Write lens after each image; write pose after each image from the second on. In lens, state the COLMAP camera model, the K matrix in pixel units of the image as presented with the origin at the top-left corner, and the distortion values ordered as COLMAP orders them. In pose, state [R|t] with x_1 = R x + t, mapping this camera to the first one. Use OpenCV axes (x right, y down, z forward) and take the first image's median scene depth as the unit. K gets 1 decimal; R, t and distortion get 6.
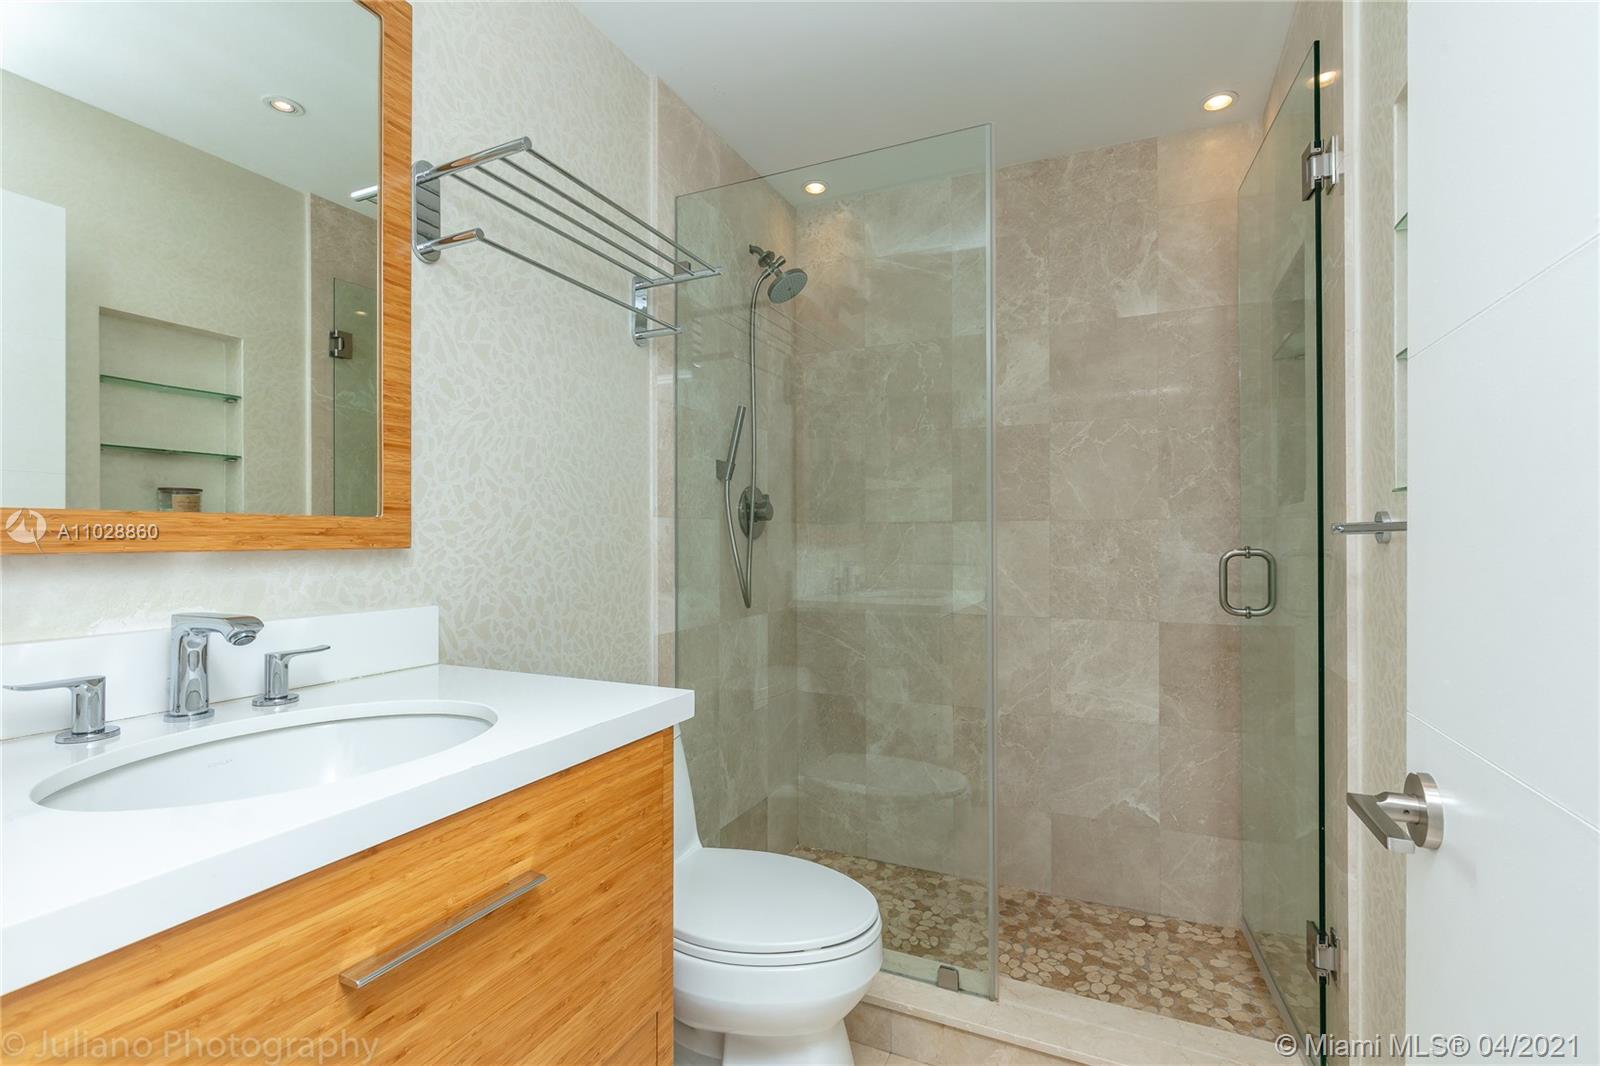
lens RADIAL K [[728.7, 0, 800.0], [0, 728.7, 533.0], [0, 0, 1]] dist [-0.000205, -0.000876]
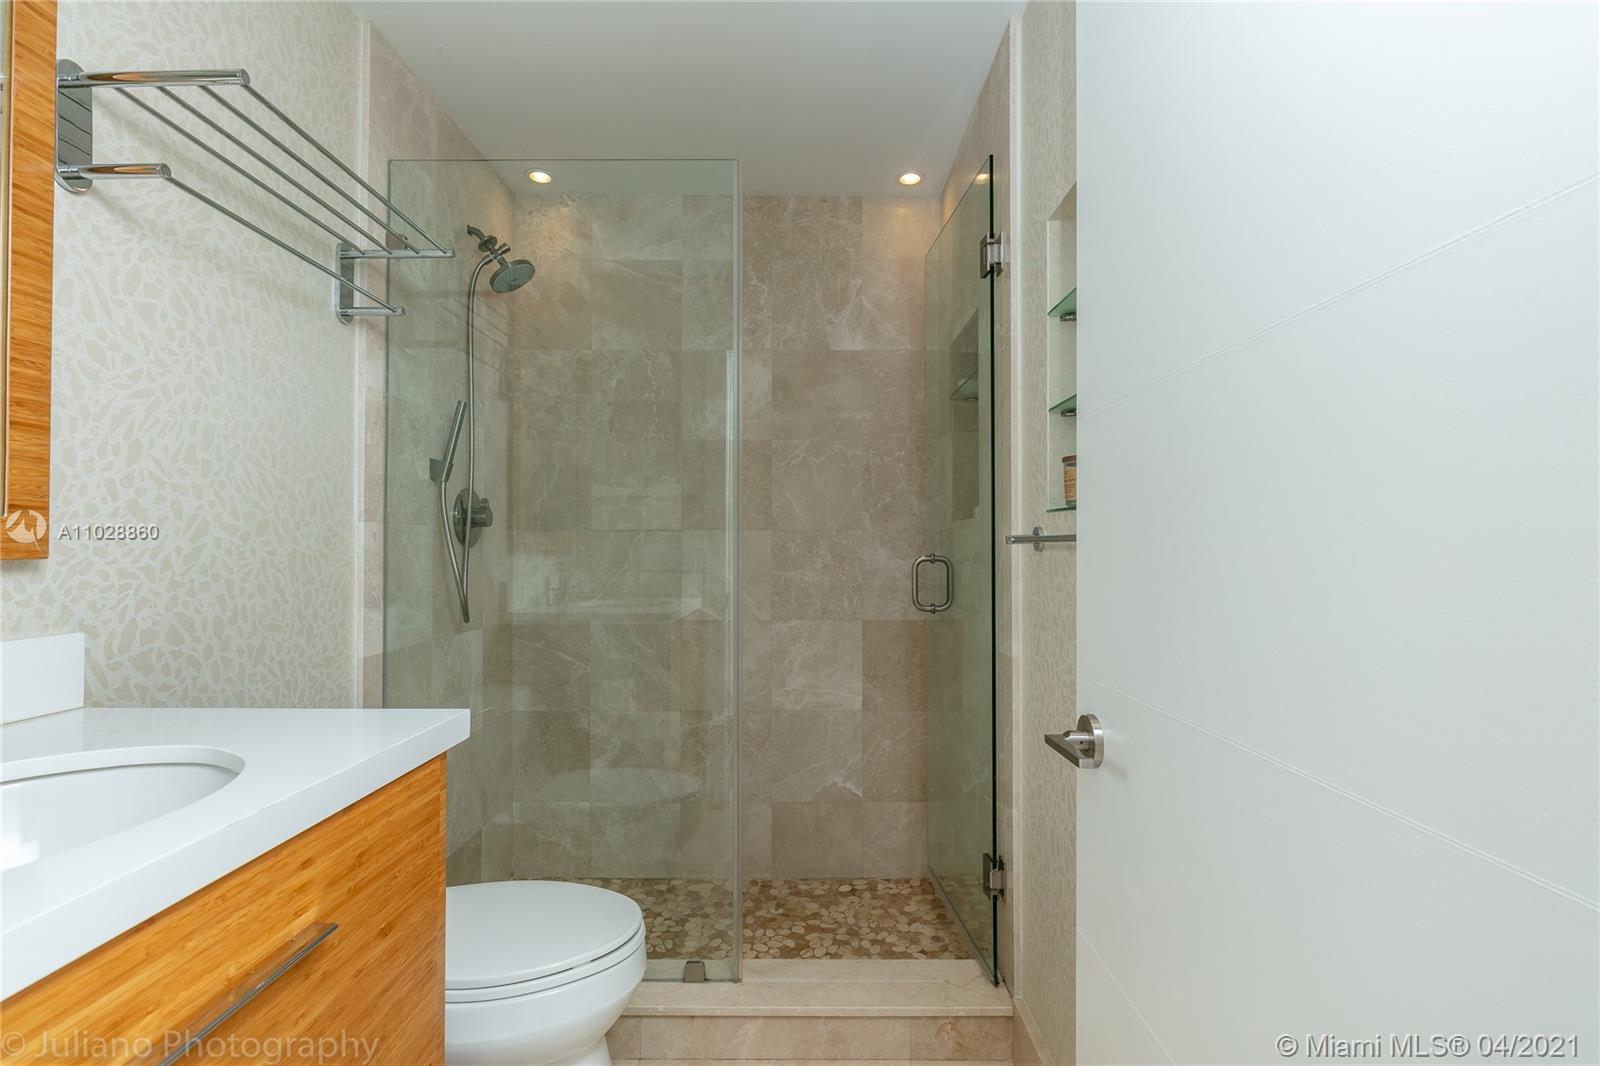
lens RADIAL K [[751.9, 0, 800.0], [0, 751.9, 533.0], [0, 0, 1]] dist [-0.001807, -0.000221]
pose [[0.909739, 0.008695, 0.415089, -0.097718], [-0.004468, 0.999928, -0.011155, -0.000814], [-0.415156, 0.008293, 0.909713, -0.034626]]
